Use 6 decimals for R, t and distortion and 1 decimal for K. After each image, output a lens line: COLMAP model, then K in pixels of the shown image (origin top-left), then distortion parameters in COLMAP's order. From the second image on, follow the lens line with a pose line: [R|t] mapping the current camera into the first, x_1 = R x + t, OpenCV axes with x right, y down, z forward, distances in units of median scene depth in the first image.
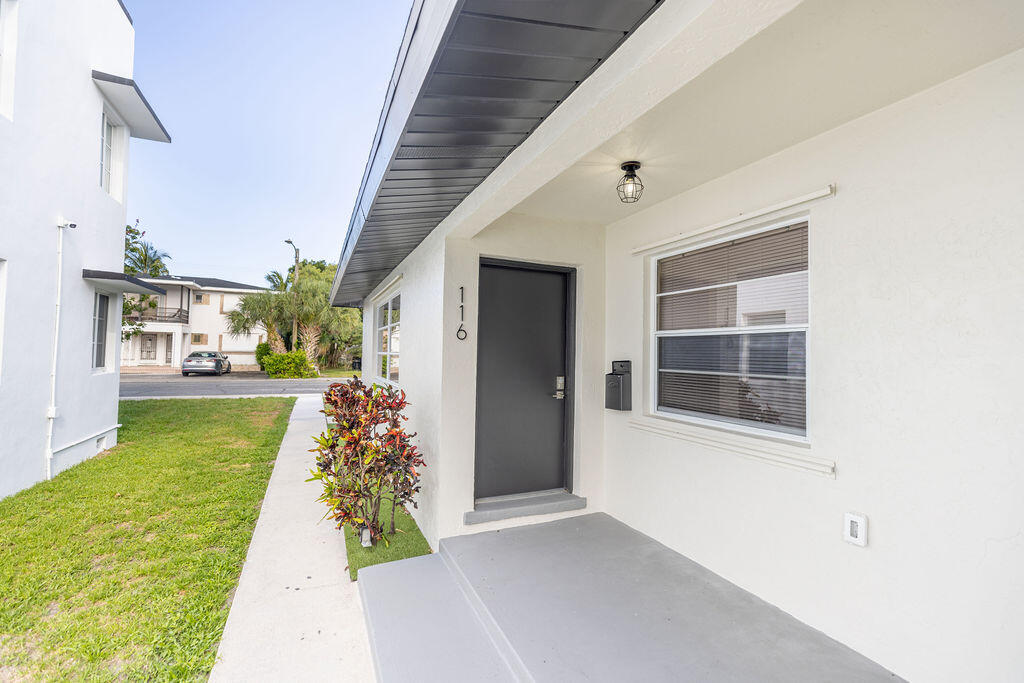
lens RADIAL K [[460.4, 0, 517.9], [0, 460.4, 336.5], [0, 0, 1]] dist [0.002430, 0.000907]
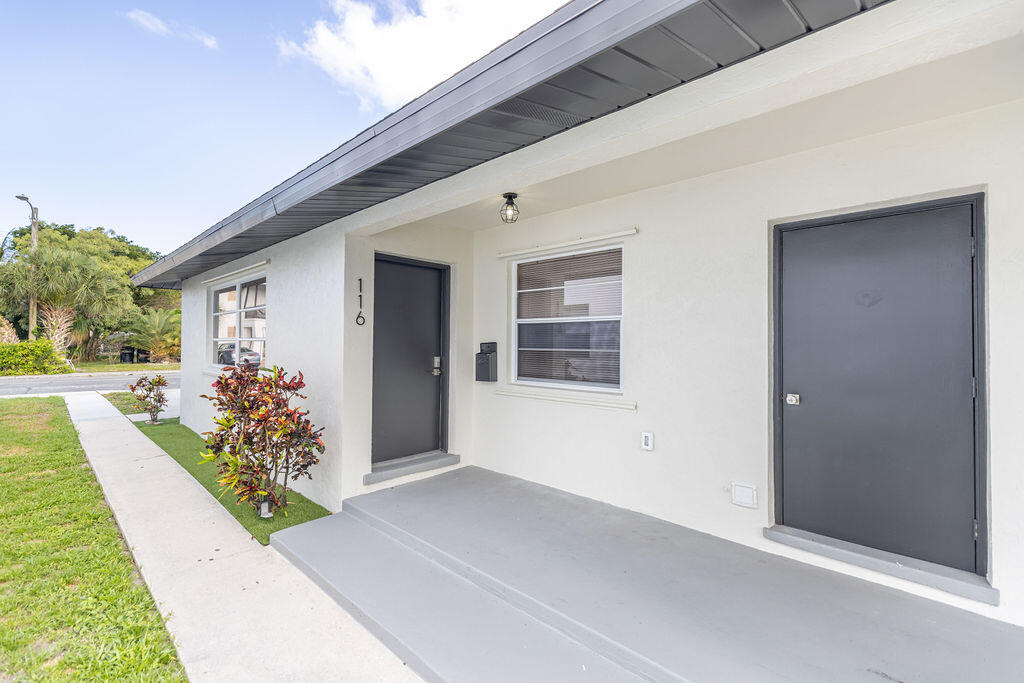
lens RADIAL K [[460.4, 0, 517.9], [0, 460.4, 336.5], [0, 0, 1]] dist [0.002430, 0.000907]
pose [[0.921460, -0.004457, 0.388447, -0.196075], [-0.006106, 0.999644, 0.025954, 0.003245], [-0.388424, -0.026288, 0.921106, -0.192729]]
